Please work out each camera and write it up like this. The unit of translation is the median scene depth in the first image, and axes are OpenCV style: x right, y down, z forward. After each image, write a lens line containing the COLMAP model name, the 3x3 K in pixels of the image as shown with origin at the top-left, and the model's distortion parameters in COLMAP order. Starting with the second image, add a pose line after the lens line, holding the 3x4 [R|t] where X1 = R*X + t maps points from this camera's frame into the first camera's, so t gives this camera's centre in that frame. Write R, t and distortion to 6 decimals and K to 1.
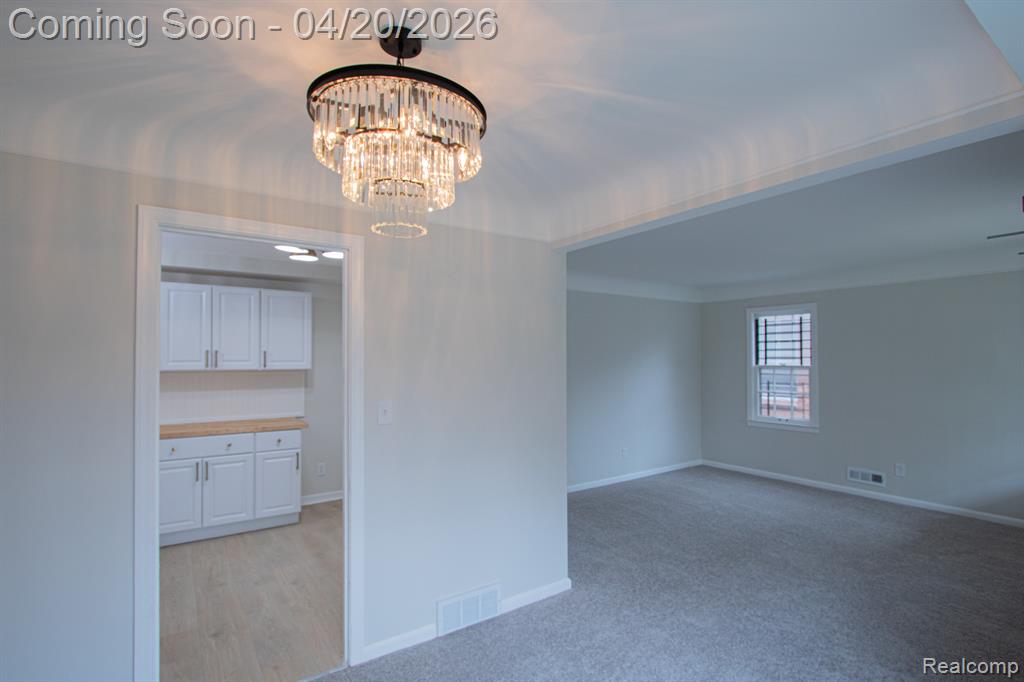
lens RADIAL K [[485.7, 0, 512.4], [0, 485.7, 344.1], [0, 0, 1]] dist [-0.016006, -0.000166]
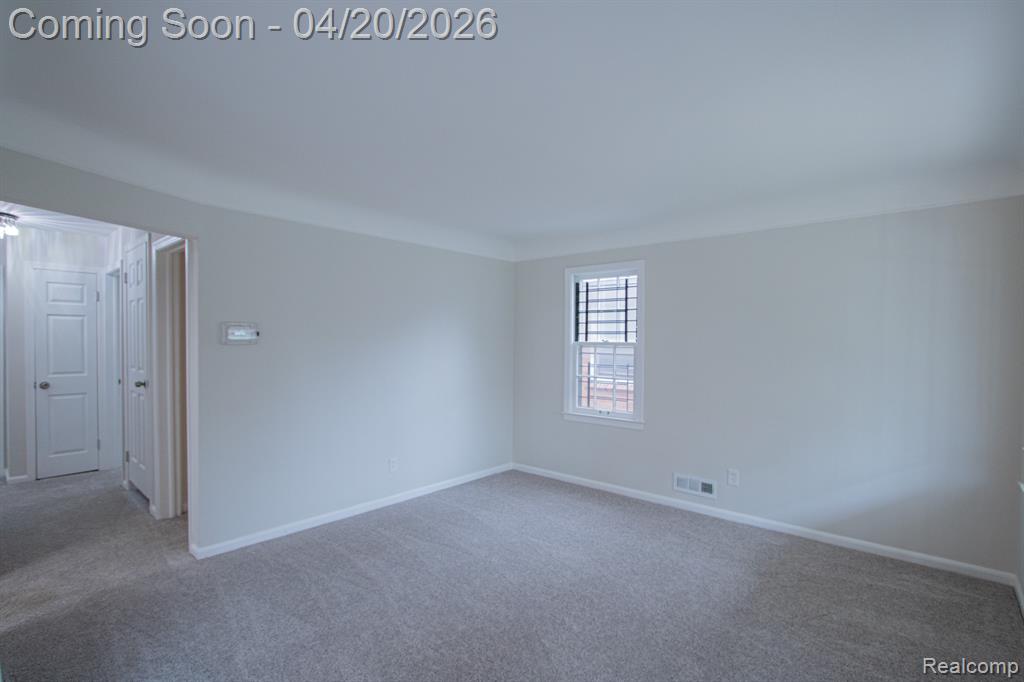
lens RADIAL K [[485.7, 0, 512.4], [0, 485.7, 344.1], [0, 0, 1]] dist [-0.016006, -0.000166]
pose [[0.968896, 0.008373, 0.247325, 0.221235], [-0.016648, 0.999369, 0.031384, 0.024754], [-0.246906, -0.034525, 0.968424, 0.281441]]
